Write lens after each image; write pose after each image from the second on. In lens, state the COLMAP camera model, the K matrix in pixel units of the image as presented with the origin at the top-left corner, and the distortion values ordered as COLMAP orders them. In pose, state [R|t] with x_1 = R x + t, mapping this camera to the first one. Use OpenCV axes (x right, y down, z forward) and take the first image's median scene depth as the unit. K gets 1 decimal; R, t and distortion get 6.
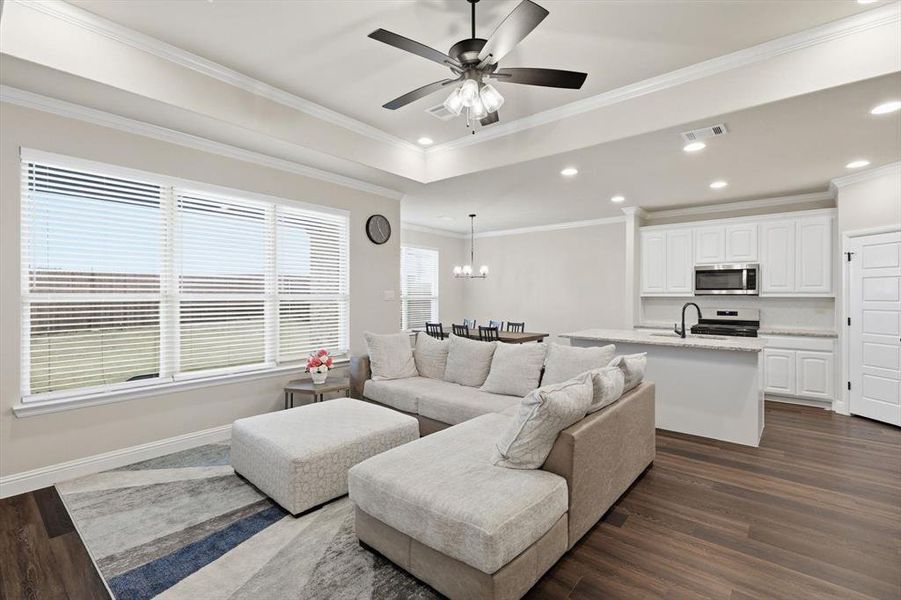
lens RADIAL K [[405.0, 0, 451.5], [0, 405.0, 294.5], [0, 0, 1]] dist [0.006091, -0.000393]
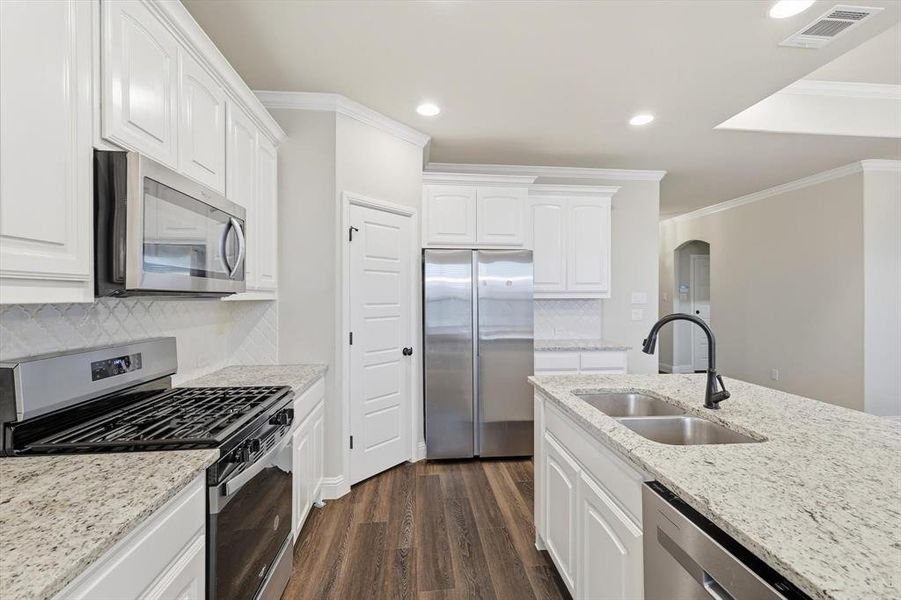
lens RADIAL K [[404.7, 0, 449.9], [0, 404.7, 295.5], [0, 0, 1]] dist [-0.000182, -0.000022]
pose [[-0.712851, 0.003624, 0.701306, 0.362296], [0.000787, 0.999990, -0.004367, 0.002339], [-0.701315, -0.002561, -0.712847, 1.100808]]
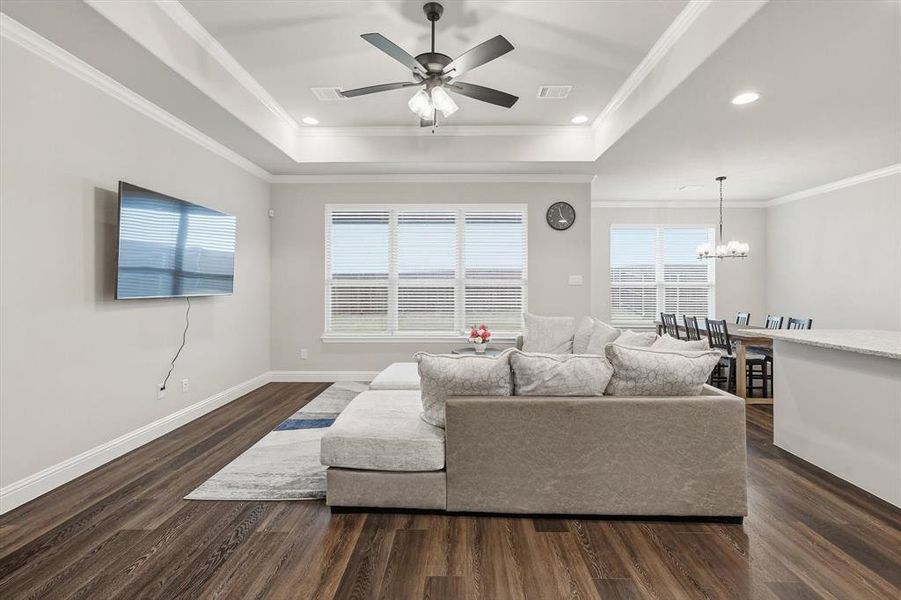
lens RADIAL K [[405.0, 0, 456.4], [0, 405.0, 287.5], [0, 0, 1]] dist [0.006091, -0.000393]
pose [[0.627492, -0.004624, -0.778609, 0.417718], [0.001891, 0.999988, -0.004414, 0.022474], [0.778621, 0.001297, 0.627493, 0.133559]]
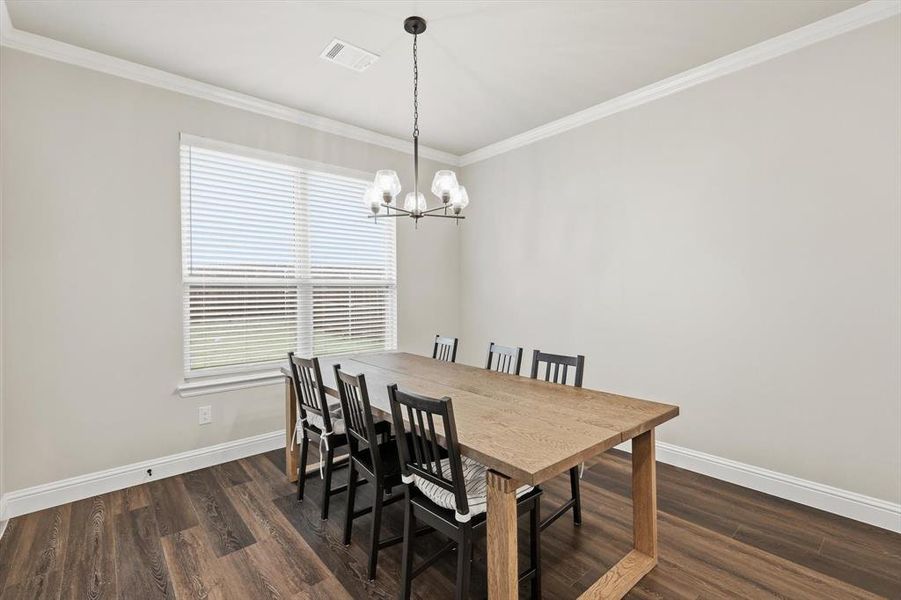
lens RADIAL K [[405.0, 0, 451.8], [0, 405.0, 293.5], [0, 0, 1]] dist [0.006091, -0.000393]
pose [[0.987486, -0.006013, -0.157592, 0.158547], [0.007981, 0.999898, 0.011860, 0.020360], [0.157505, -0.012969, 0.987433, 0.835004]]
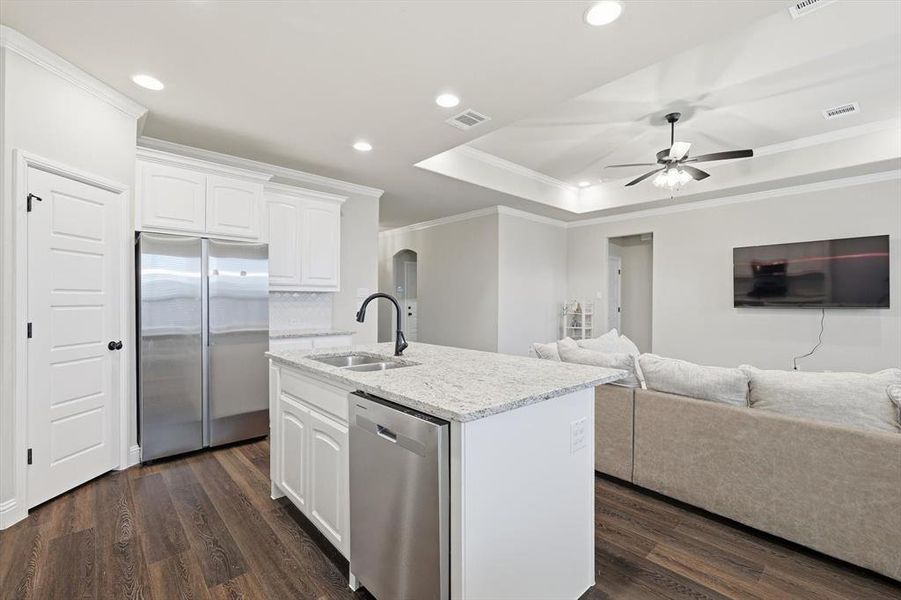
lens RADIAL K [[404.7, 0, 456.7], [0, 404.7, 304.5], [0, 0, 1]] dist [-0.000182, -0.000022]
pose [[-0.991165, -0.005100, 0.132534, 0.315940], [-0.004408, 0.999975, 0.005515, 0.022981], [-0.132559, 0.004883, -0.991163, 1.180032]]
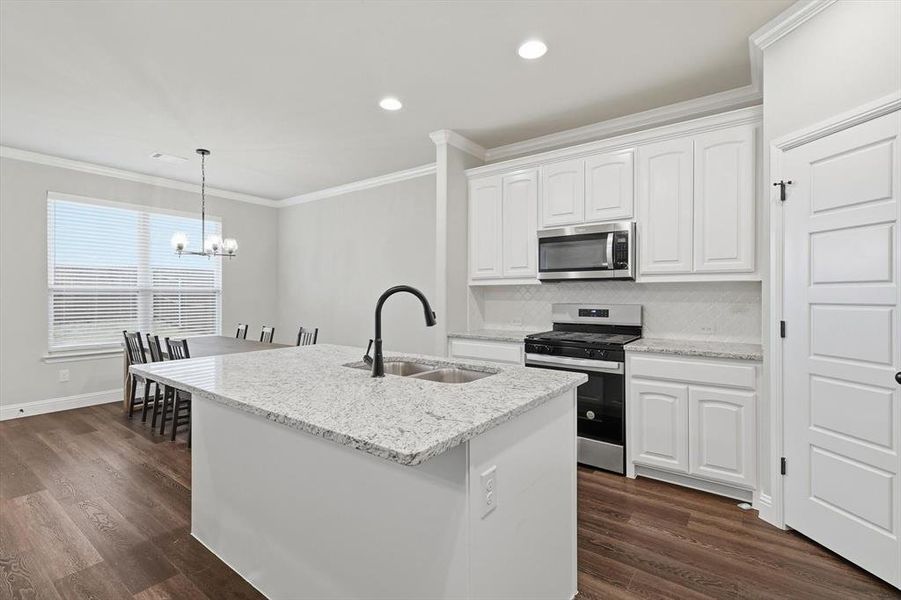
lens RADIAL K [[405.0, 0, 452.0], [0, 405.0, 293.8], [0, 0, 1]] dist [0.006091, -0.000393]
pose [[0.998152, -0.001833, 0.060744, 0.469589], [0.001703, 0.999996, 0.002187, 0.019059], [-0.060748, -0.002079, 0.998151, 0.459922]]
